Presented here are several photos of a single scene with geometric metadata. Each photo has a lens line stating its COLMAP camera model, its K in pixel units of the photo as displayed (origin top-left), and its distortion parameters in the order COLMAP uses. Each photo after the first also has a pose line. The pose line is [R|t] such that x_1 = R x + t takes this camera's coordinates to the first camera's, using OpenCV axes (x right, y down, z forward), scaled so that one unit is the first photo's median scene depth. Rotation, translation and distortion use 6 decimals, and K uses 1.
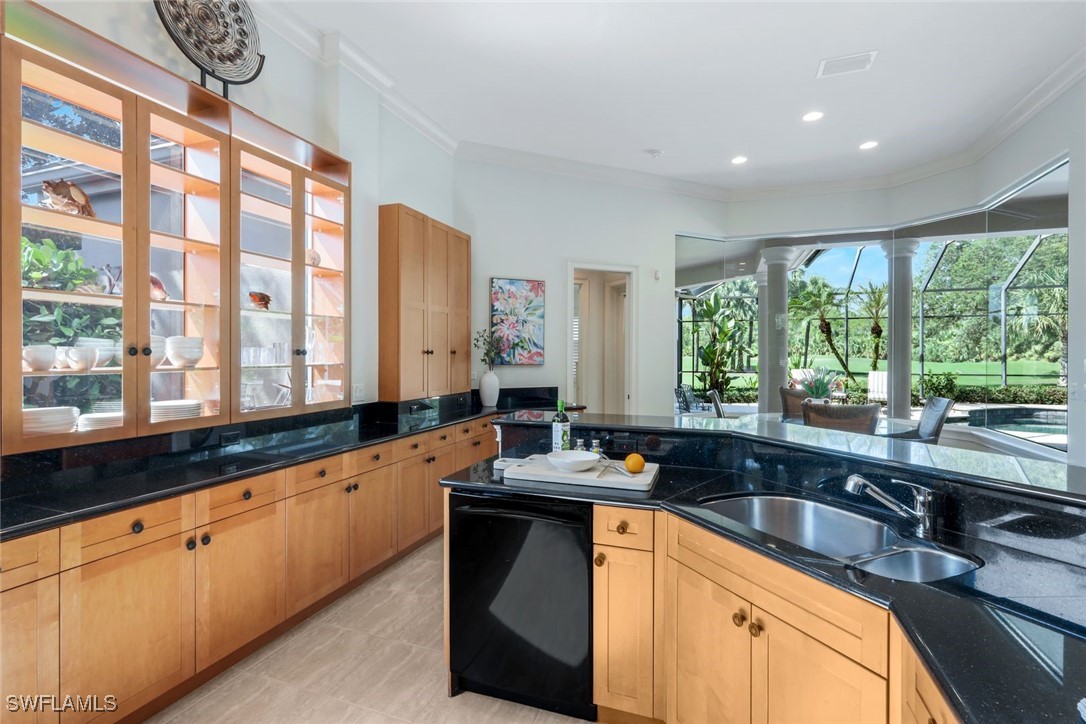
lens RADIAL K [[510.2, 0, 540.6], [0, 510.2, 357.8], [0, 0, 1]] dist [-0.000722, -0.000166]
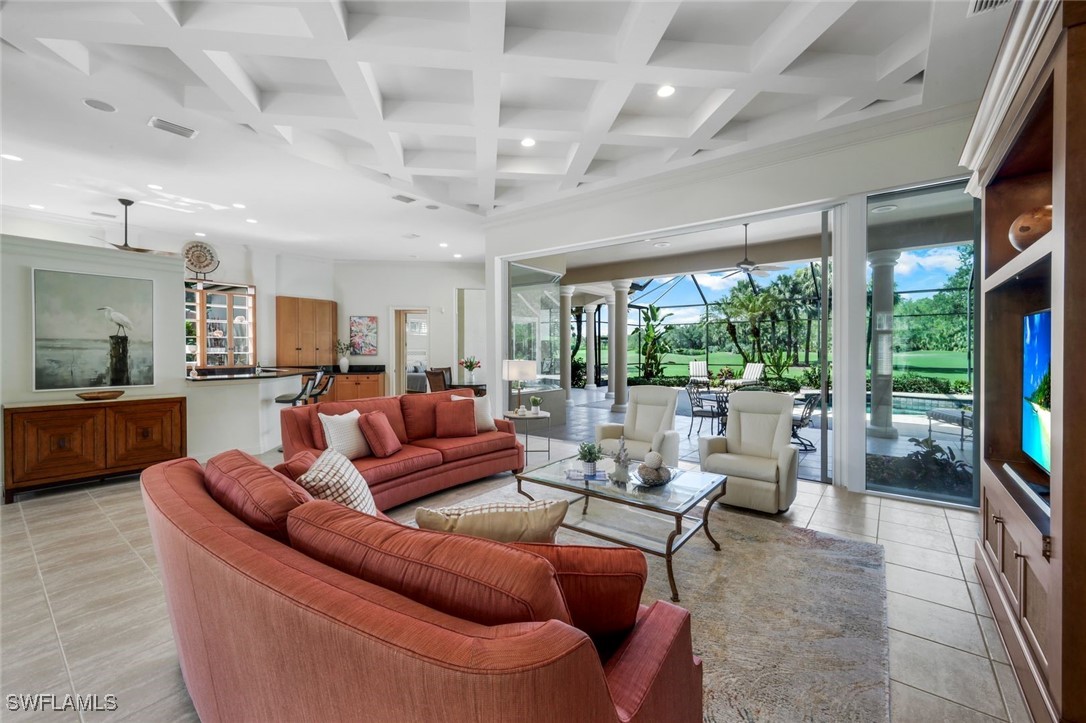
lens RADIAL K [[444.6, 0, 537.2], [0, 444.6, 355.0], [0, 0, 1]] dist [0.001541, -0.000148]
pose [[0.951386, 0.002619, -0.307991, 1.295710], [-0.001383, 0.999990, 0.004230, 0.005906], [0.307999, -0.003599, 0.951380, -0.631352]]
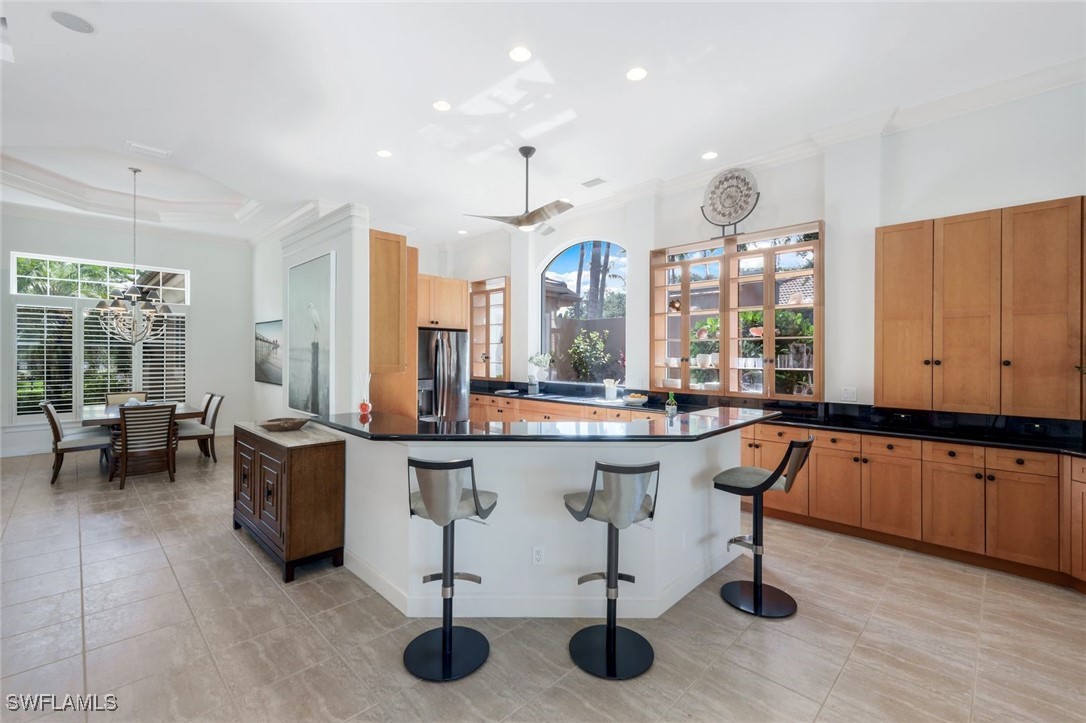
lens RADIAL K [[466.3, 0, 540.2], [0, 466.3, 357.3], [0, 0, 1]] dist [0.002491, 0.000325]
pose [[-0.411846, 0.001139, -0.911253, 0.679215], [-0.009996, 0.999933, 0.005768, -0.014011], [0.911199, 0.011485, -0.411807, 0.538168]]
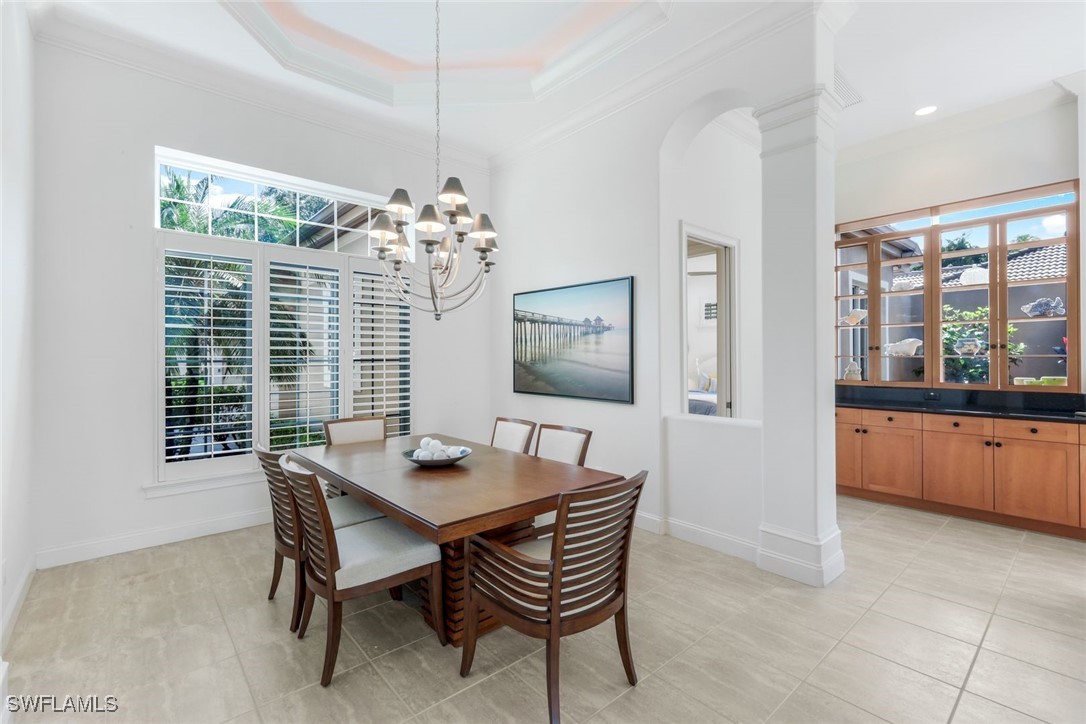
lens RADIAL K [[489.6, 0, 542.9], [0, 489.6, 350.2], [0, 0, 1]] dist [0.013740, 0.000119]
pose [[-0.470246, -0.011893, -0.882455, 0.471296], [-0.001709, 0.999920, -0.012565, 0.013175], [0.882533, -0.004400, -0.470229, -0.457988]]
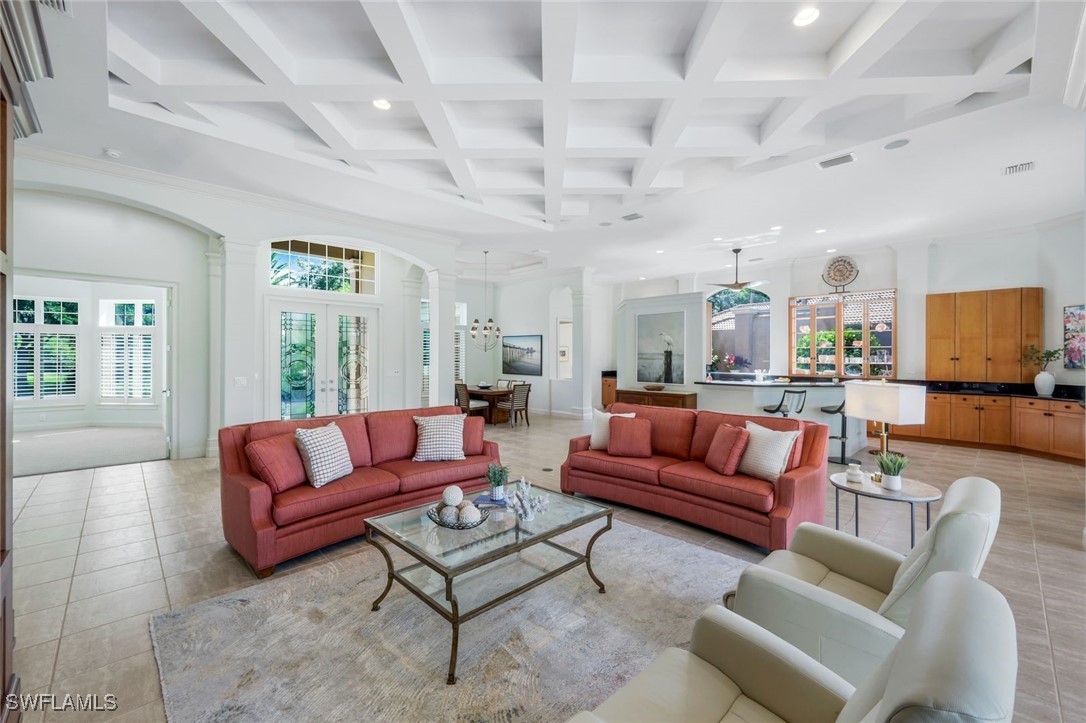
lens RADIAL K [[444.6, 0, 540.0], [0, 444.6, 358.2], [0, 0, 1]] dist [0.001541, -0.000148]
pose [[-0.434584, 0.002406, -0.900628, 1.642096], [-0.007072, 0.999956, 0.006084, -0.010549], [0.900604, 0.009013, -0.434548, 0.215146]]
